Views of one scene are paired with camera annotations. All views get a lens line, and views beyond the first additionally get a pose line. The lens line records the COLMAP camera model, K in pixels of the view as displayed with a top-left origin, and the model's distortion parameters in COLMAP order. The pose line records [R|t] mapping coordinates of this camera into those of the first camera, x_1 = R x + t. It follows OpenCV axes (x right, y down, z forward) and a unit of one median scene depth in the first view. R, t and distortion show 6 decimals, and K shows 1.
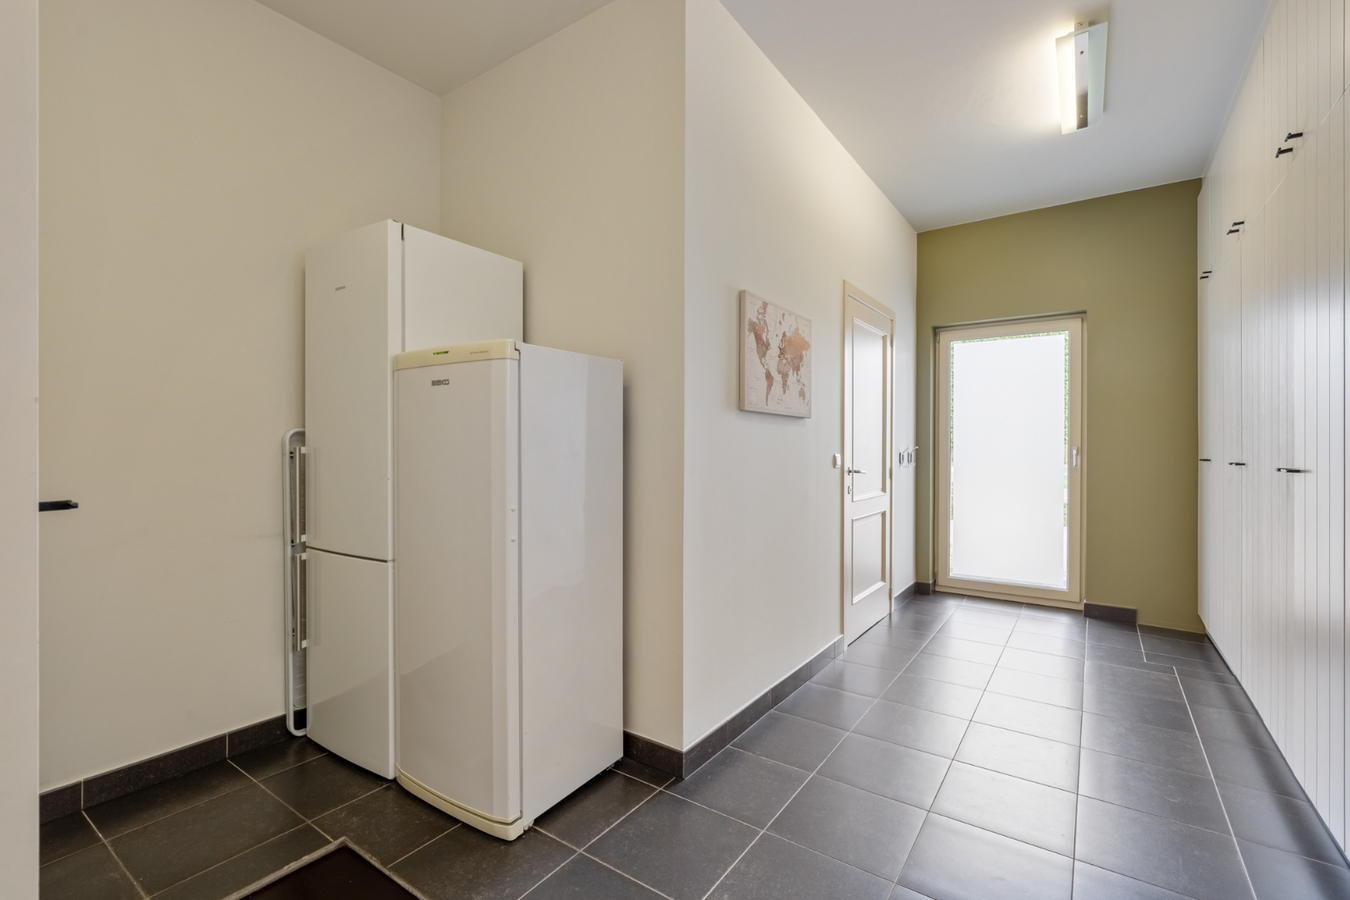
lens RADIAL K [[603.7, 0, 673.4], [0, 603.7, 453.6], [0, 0, 1]] dist [-0.002606, -0.000109]
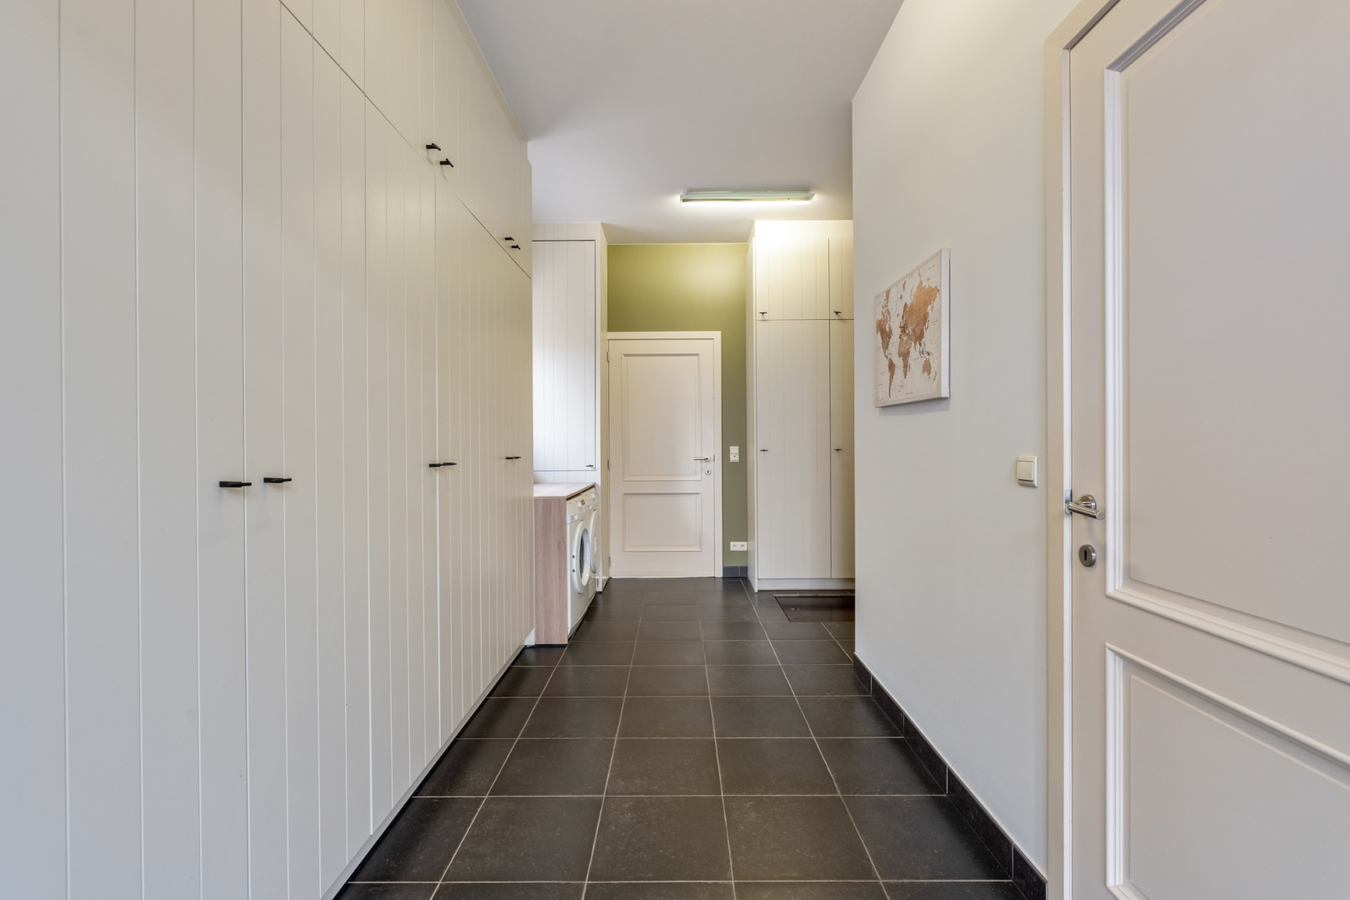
lens RADIAL K [[603.7, 0, 673.6], [0, 603.7, 445.2], [0, 0, 1]] dist [-0.002606, -0.000109]
pose [[-0.808976, 0.011863, -0.587723, 0.922709], [0.008345, 0.999927, 0.008698, -0.015067], [0.587783, 0.002132, -0.809016, 1.466187]]
